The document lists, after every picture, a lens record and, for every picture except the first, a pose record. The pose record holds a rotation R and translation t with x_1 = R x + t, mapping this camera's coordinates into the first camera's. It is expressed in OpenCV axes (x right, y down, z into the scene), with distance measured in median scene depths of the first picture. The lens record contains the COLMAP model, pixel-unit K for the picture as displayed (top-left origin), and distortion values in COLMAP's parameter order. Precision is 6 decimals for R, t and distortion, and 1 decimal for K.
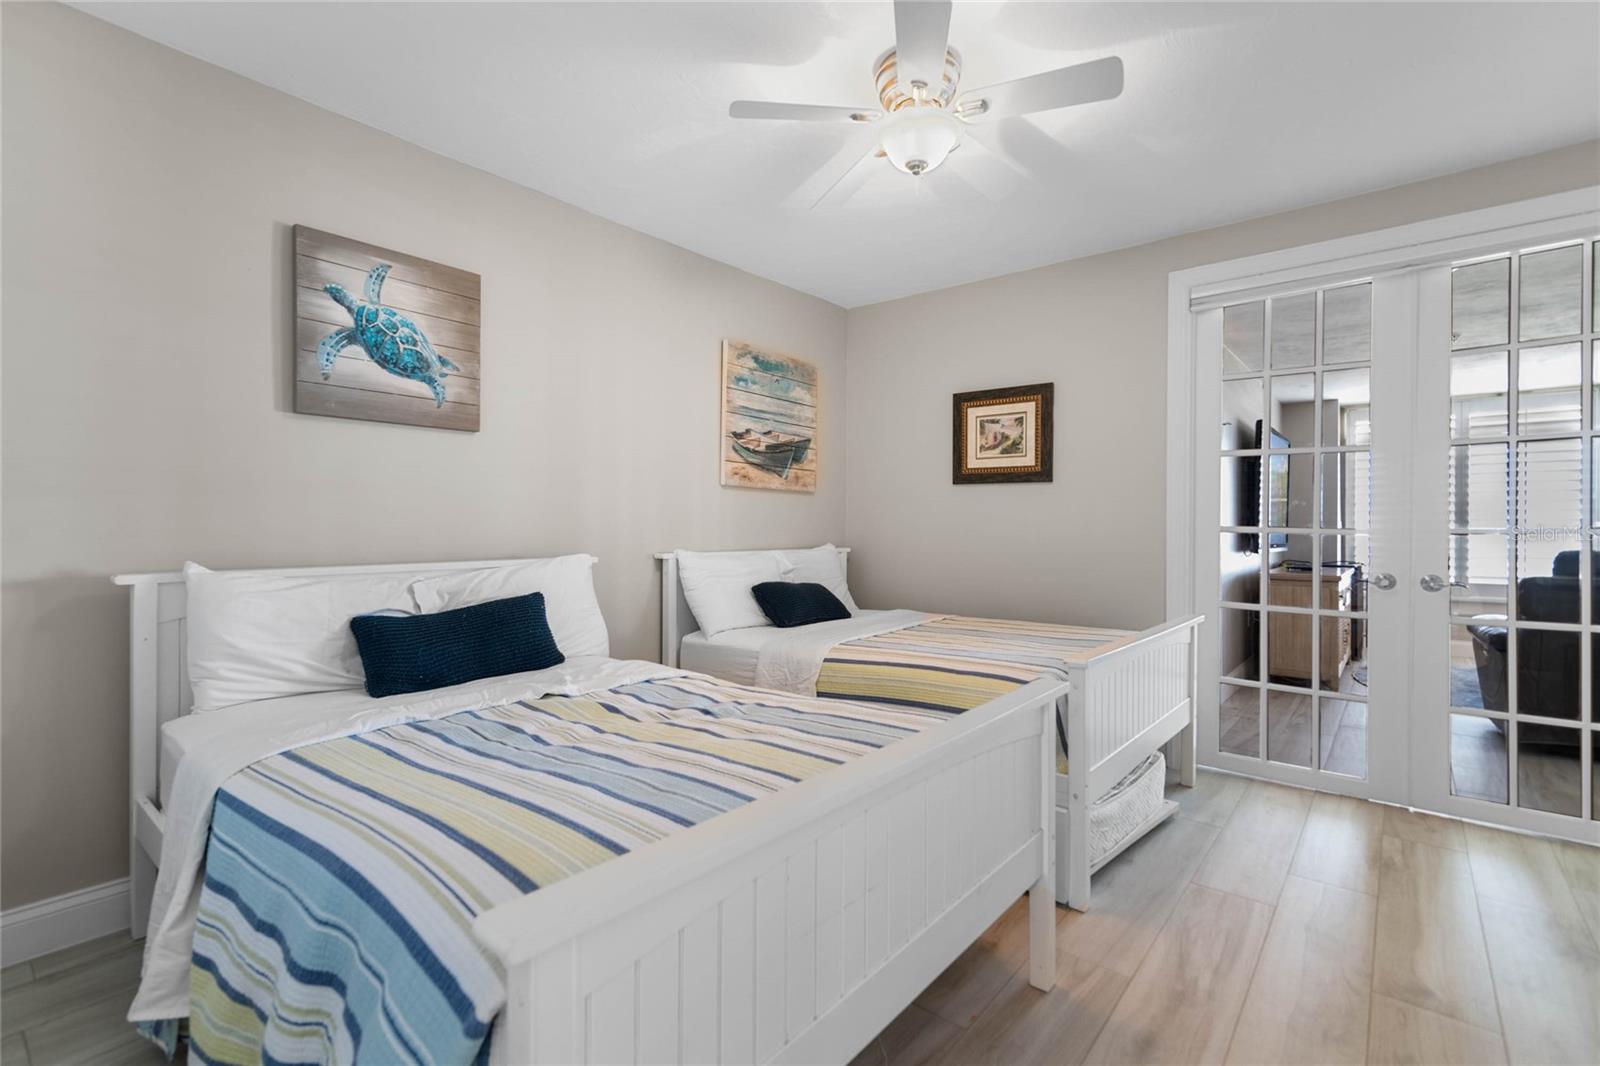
lens RADIAL K [[732.6, 0, 802.0], [0, 732.6, 524.7], [0, 0, 1]] dist [0.016444, -0.000371]
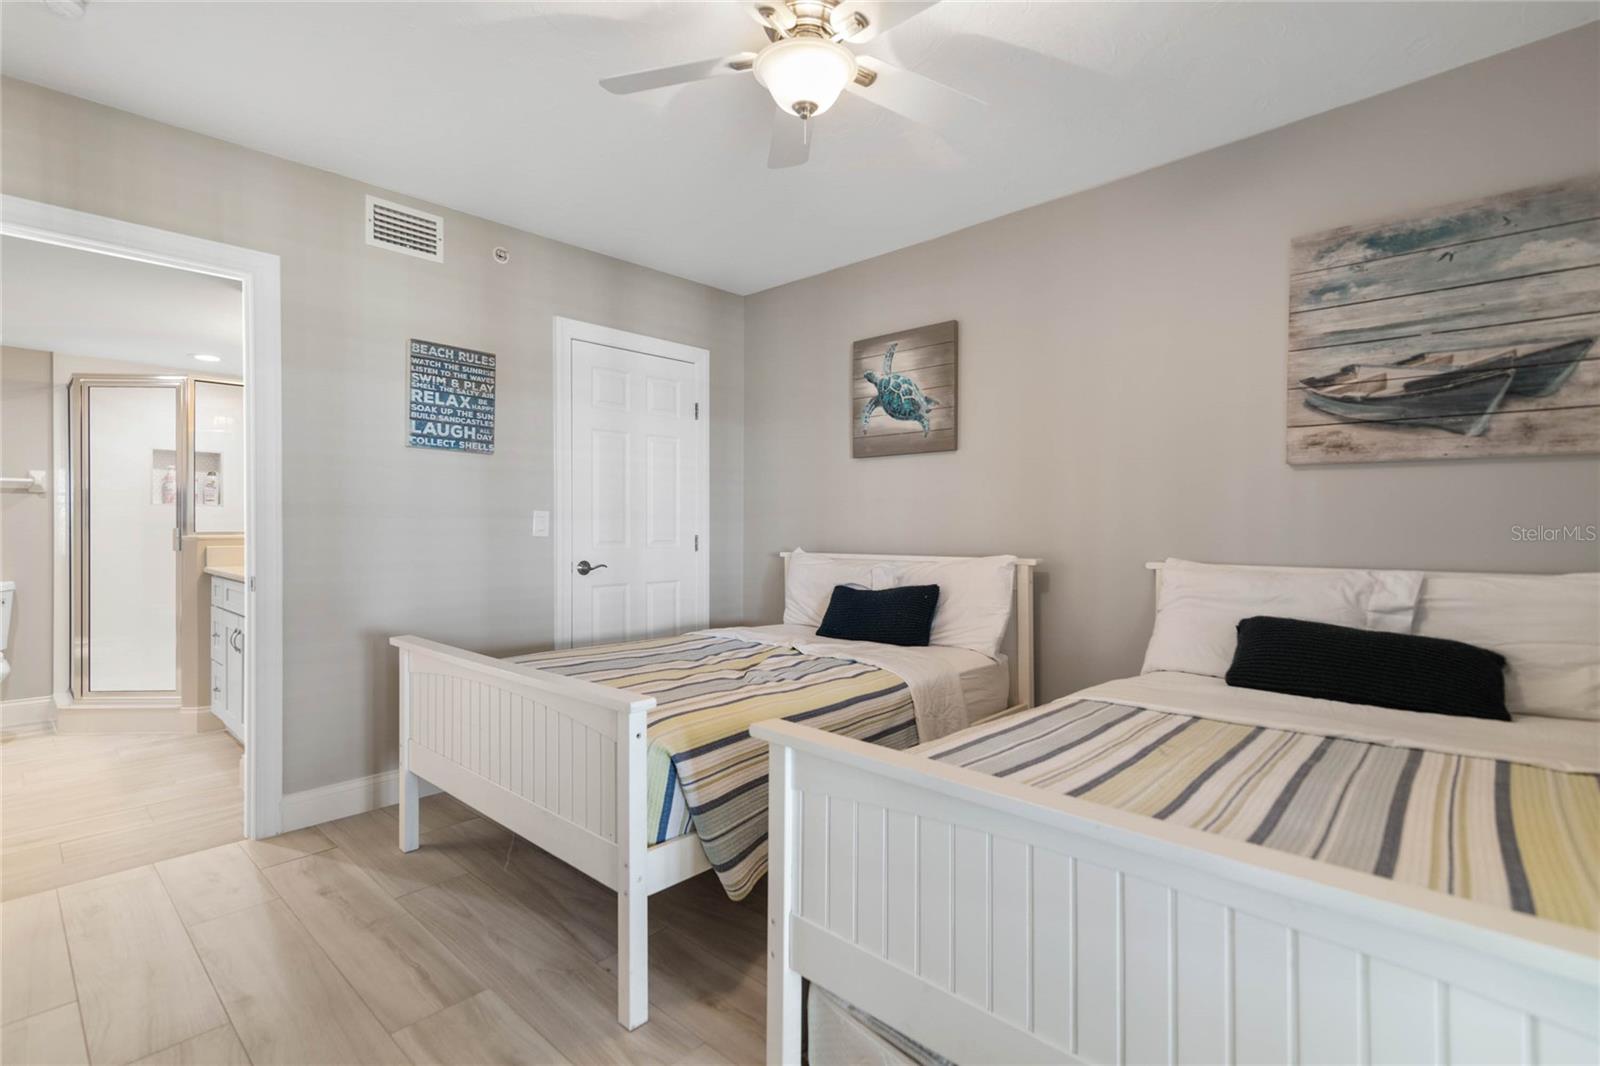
lens RADIAL K [[732.6, 0, 802.0], [0, 732.6, 524.7], [0, 0, 1]] dist [0.016444, -0.000371]
pose [[-0.059156, -0.001280, -0.998248, 0.571320], [0.005425, 0.999984, -0.001604, -0.001630], [0.998234, -0.005510, -0.059148, 0.599013]]
